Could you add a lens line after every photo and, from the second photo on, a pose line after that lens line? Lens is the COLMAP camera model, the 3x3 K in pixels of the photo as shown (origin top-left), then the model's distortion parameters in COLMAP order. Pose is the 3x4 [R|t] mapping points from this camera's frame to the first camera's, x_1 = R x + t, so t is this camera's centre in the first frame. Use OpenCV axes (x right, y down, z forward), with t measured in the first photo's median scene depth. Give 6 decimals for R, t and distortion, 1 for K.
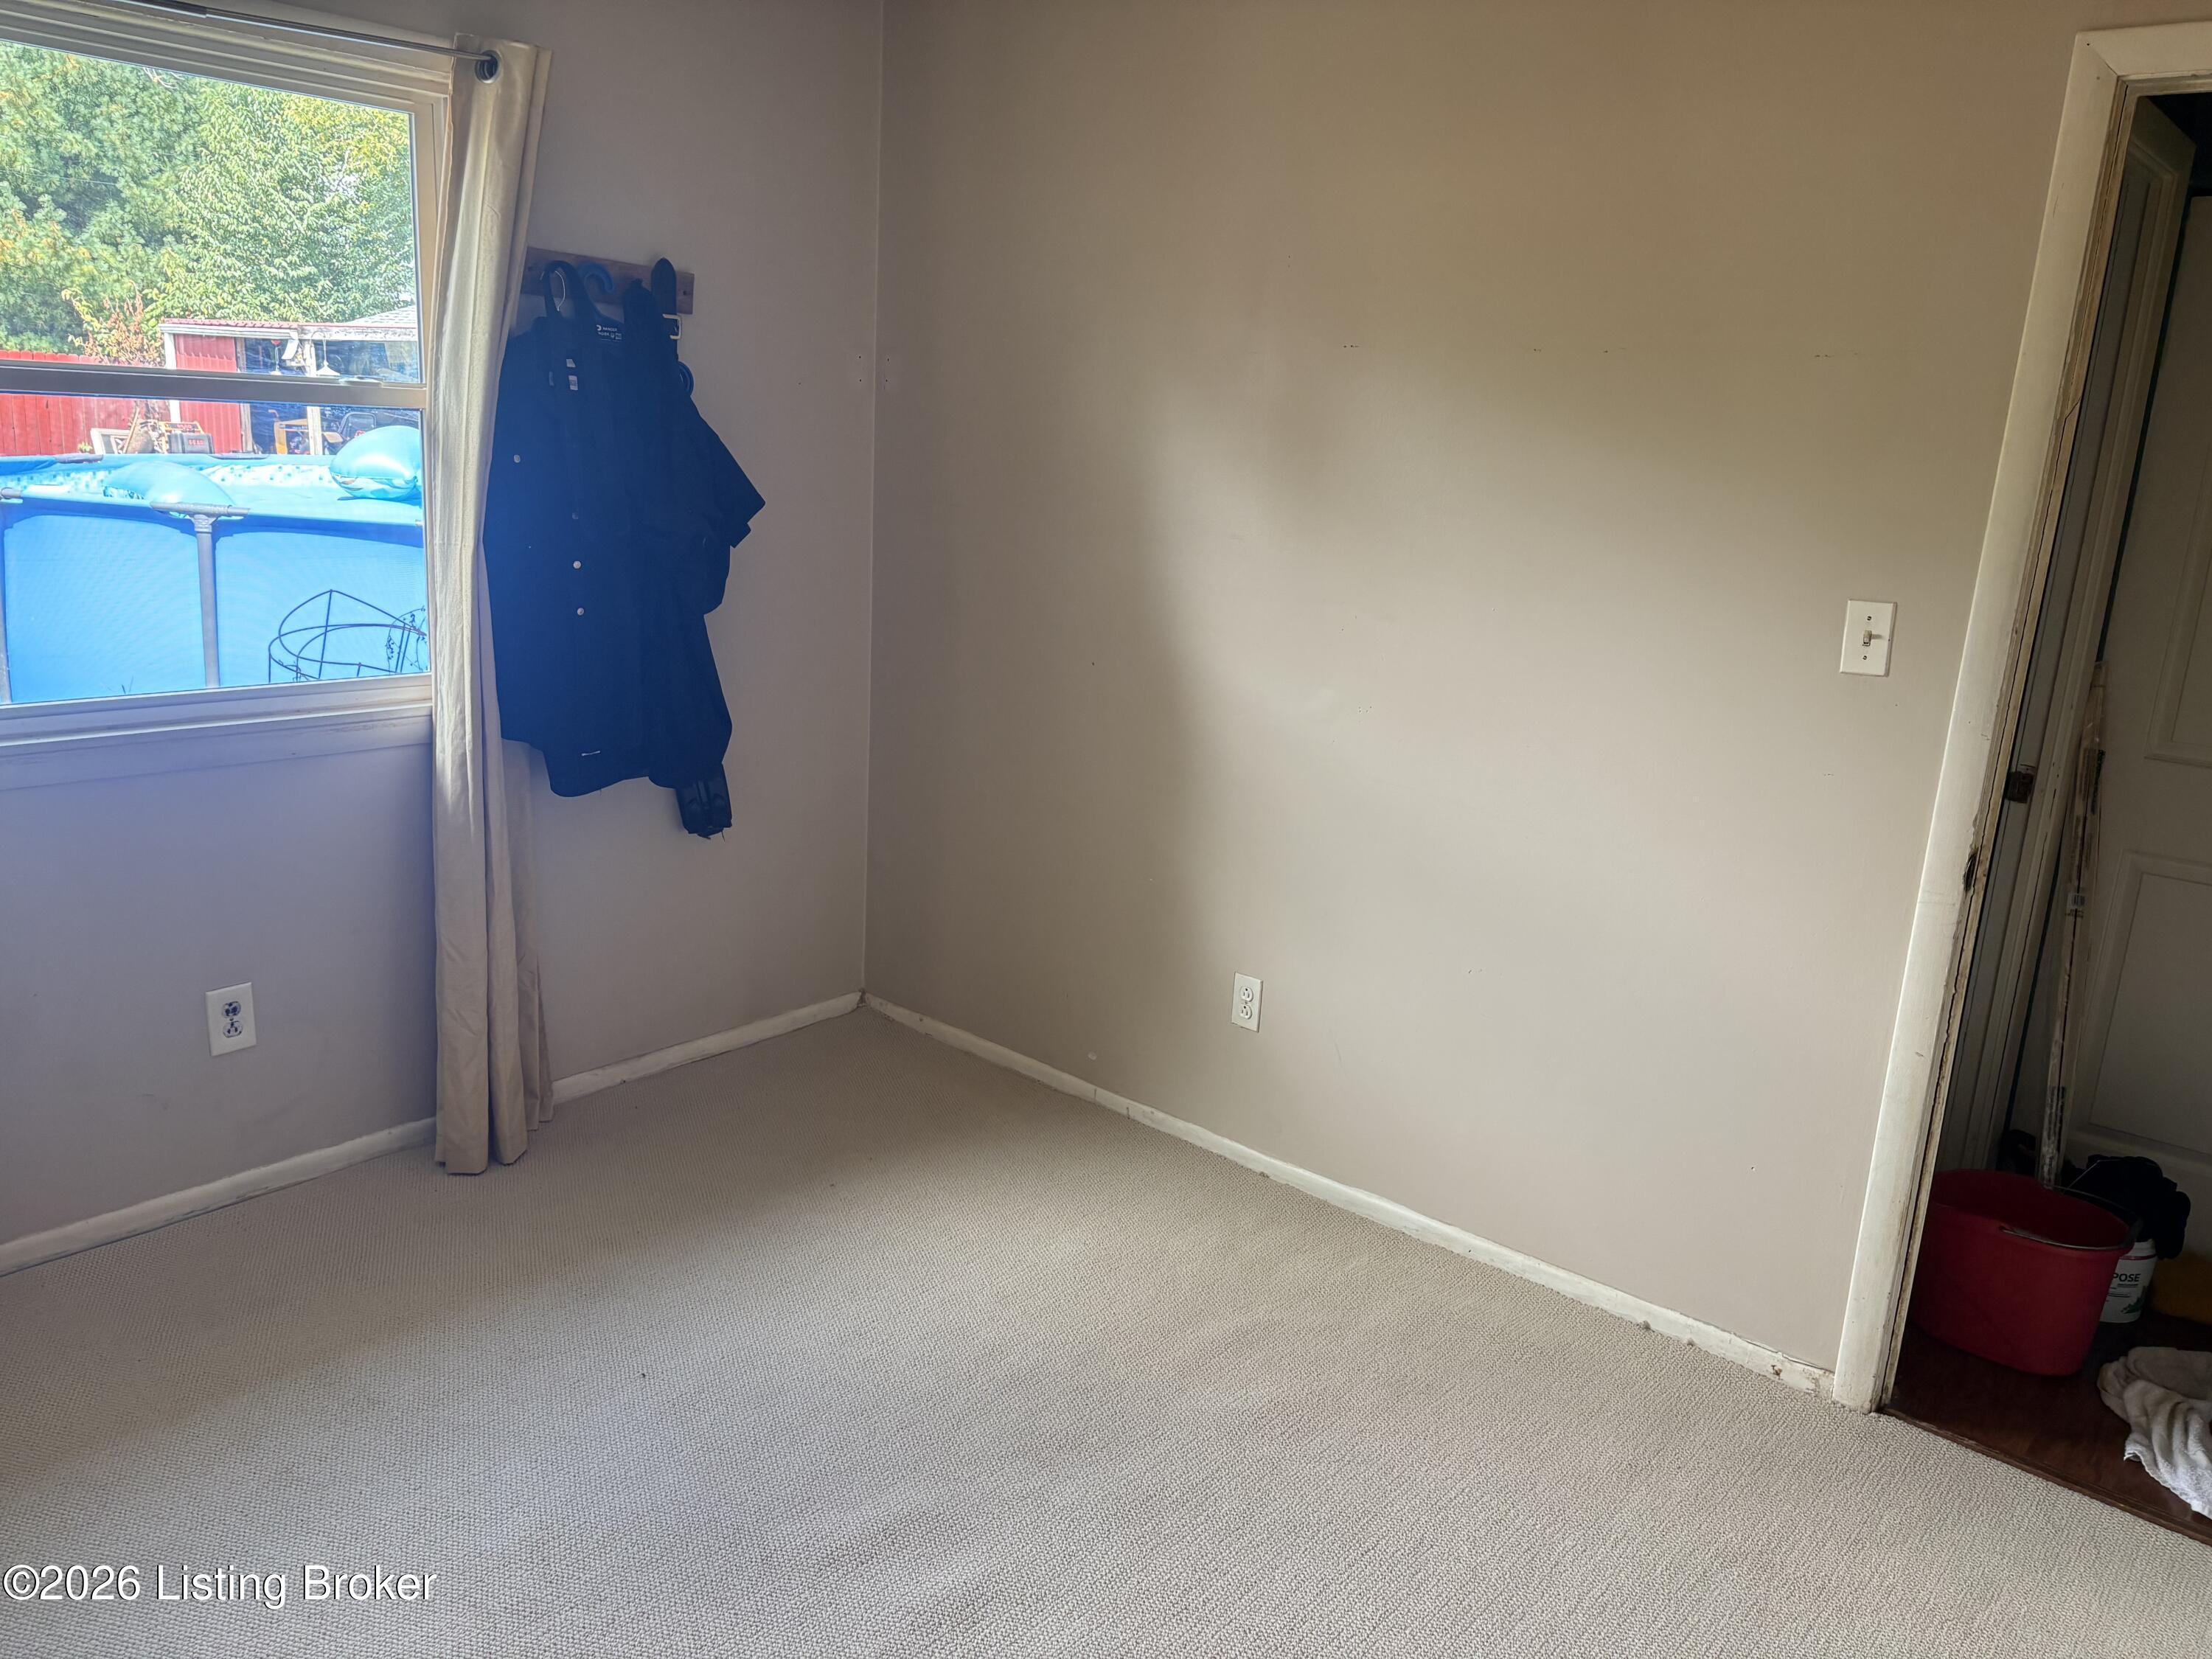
lens RADIAL K [[1679.6, 0, 1138.2], [0, 1679.6, 818.6], [0, 0, 1]] dist [0.083138, -0.106369]
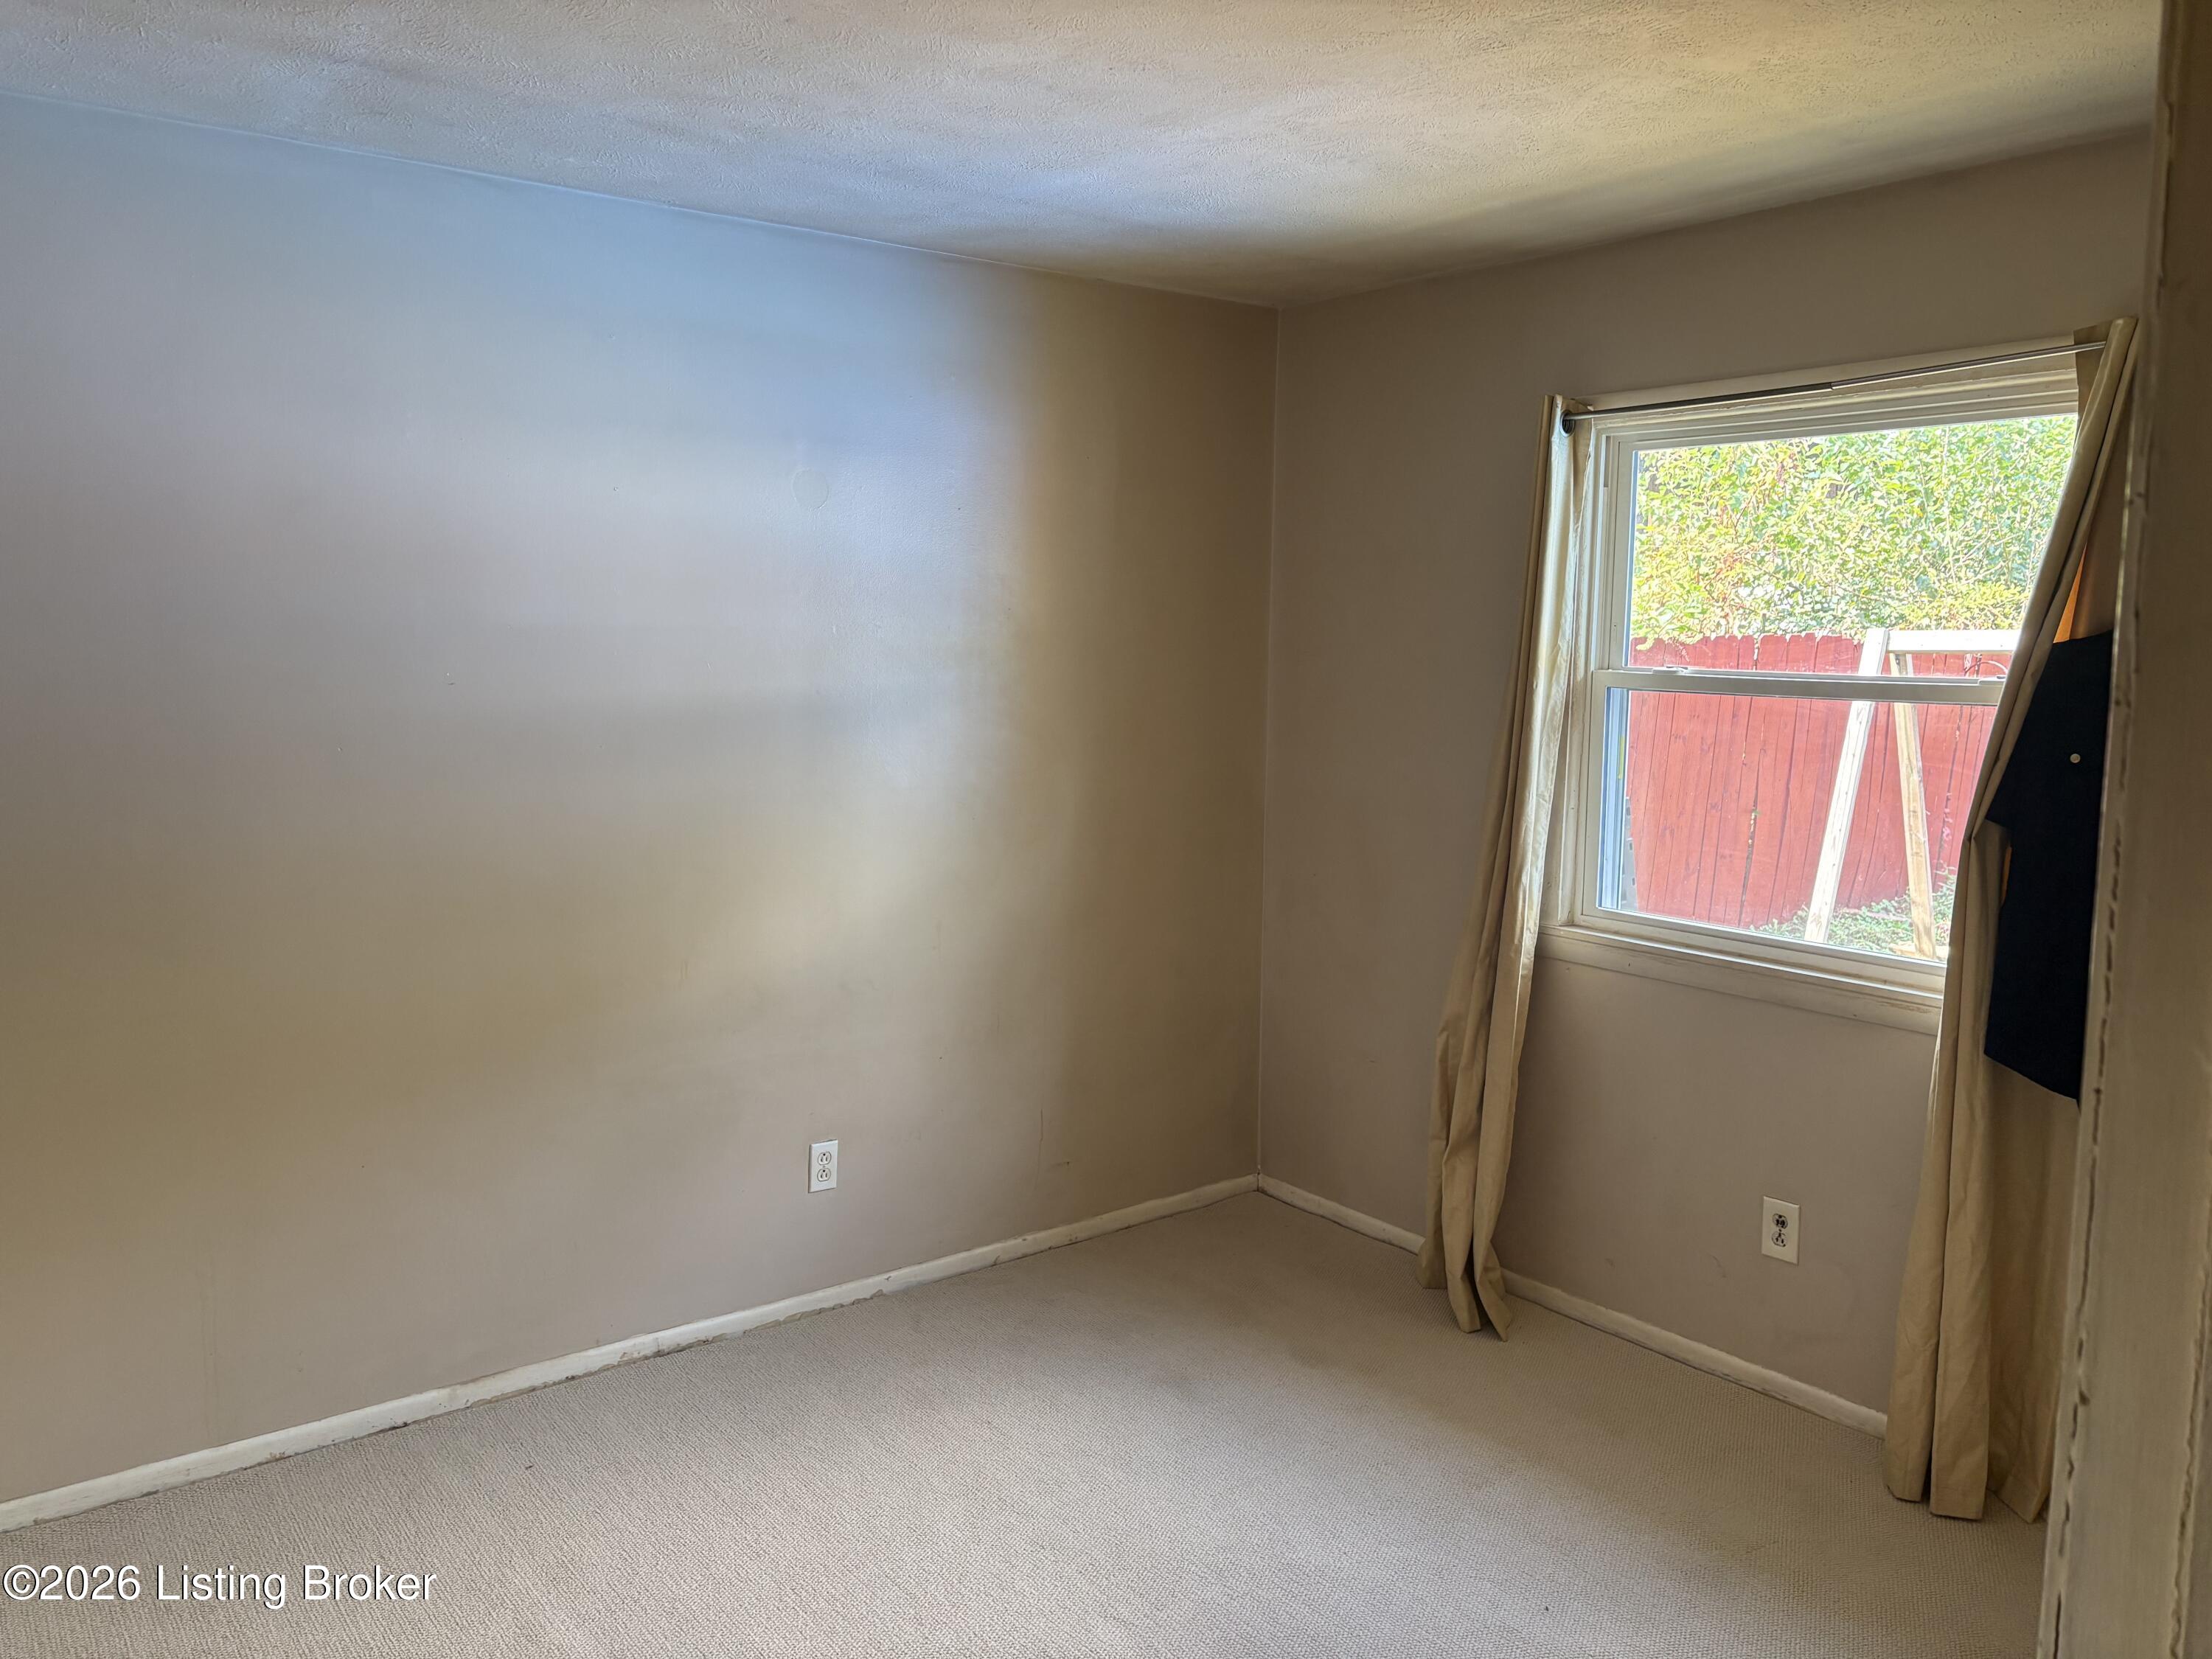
lens RADIAL K [[1679.6, 0, 1138.2], [0, 1679.6, 818.6], [0, 0, 1]] dist [0.083138, -0.106369]
pose [[-0.207427, 0.047478, -0.977098, 0.652926], [-0.256855, 0.961134, 0.101230, -0.151087], [0.943928, 0.271970, -0.187170, 0.736057]]
